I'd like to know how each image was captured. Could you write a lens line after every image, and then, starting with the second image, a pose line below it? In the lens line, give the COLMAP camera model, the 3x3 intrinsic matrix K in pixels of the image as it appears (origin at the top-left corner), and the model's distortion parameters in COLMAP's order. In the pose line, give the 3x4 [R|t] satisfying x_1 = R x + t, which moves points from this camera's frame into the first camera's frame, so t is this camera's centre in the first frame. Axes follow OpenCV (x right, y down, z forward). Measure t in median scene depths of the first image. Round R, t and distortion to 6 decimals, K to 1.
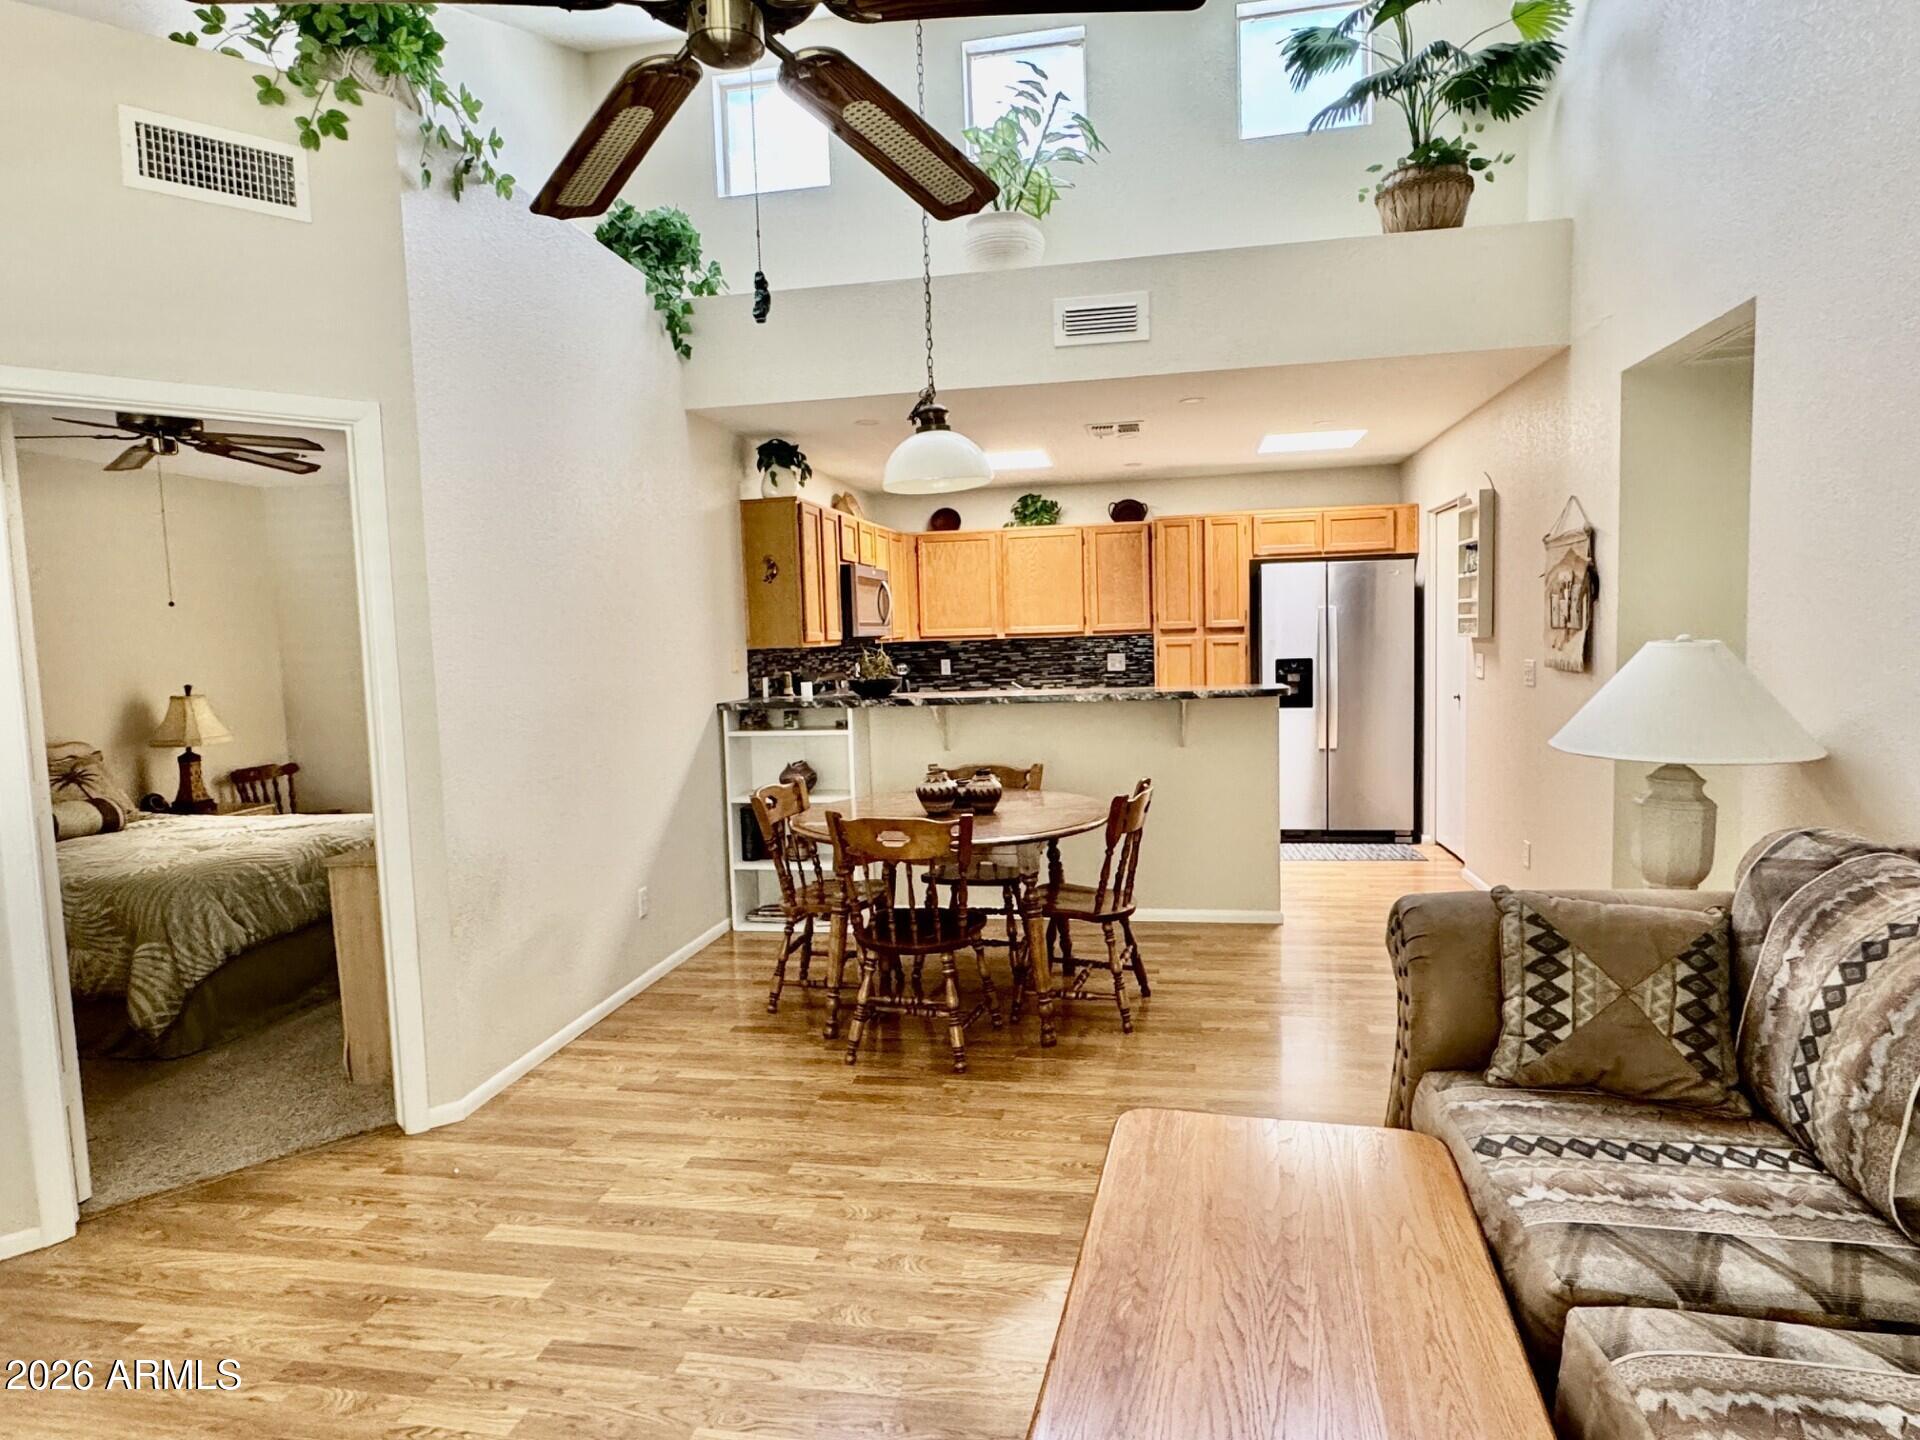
lens RADIAL K [[1095.1, 0, 960.0], [0, 1095.1, 720.0], [0, 0, 1]] dist [0.000966, 0.000615]
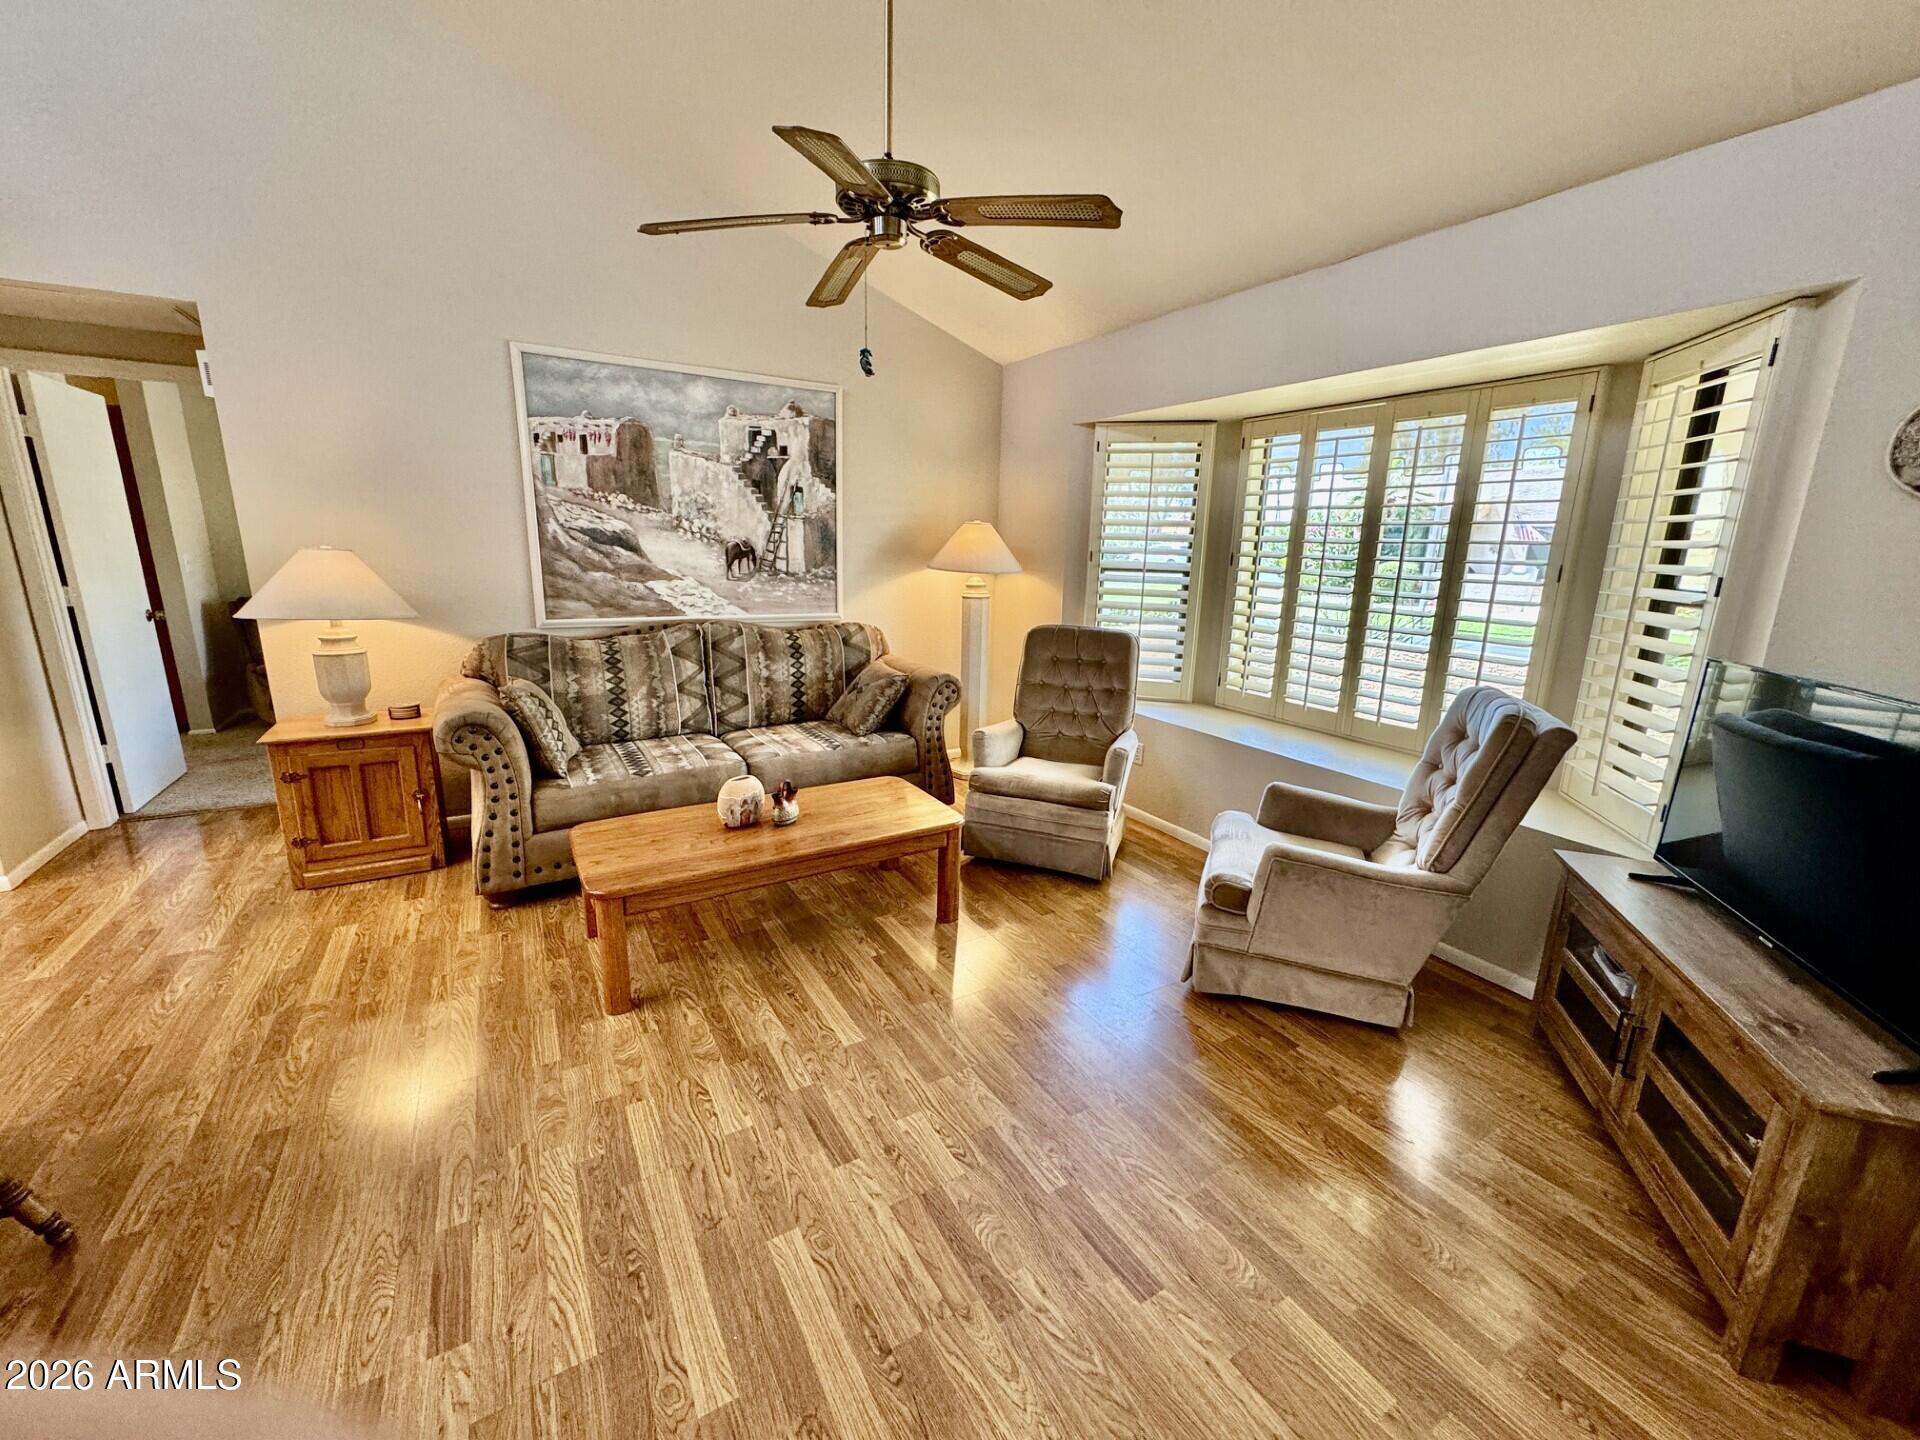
lens RADIAL K [[779.5, 0, 960.0], [0, 779.5, 720.0], [0, 0, 1]] dist [-0.000050, 0.000014]
pose [[-0.662029, -0.158158, 0.732600, -1.035994], [0.064182, 0.961926, 0.265666, -0.093176], [-0.746725, 0.222898, -0.626673, 1.384846]]
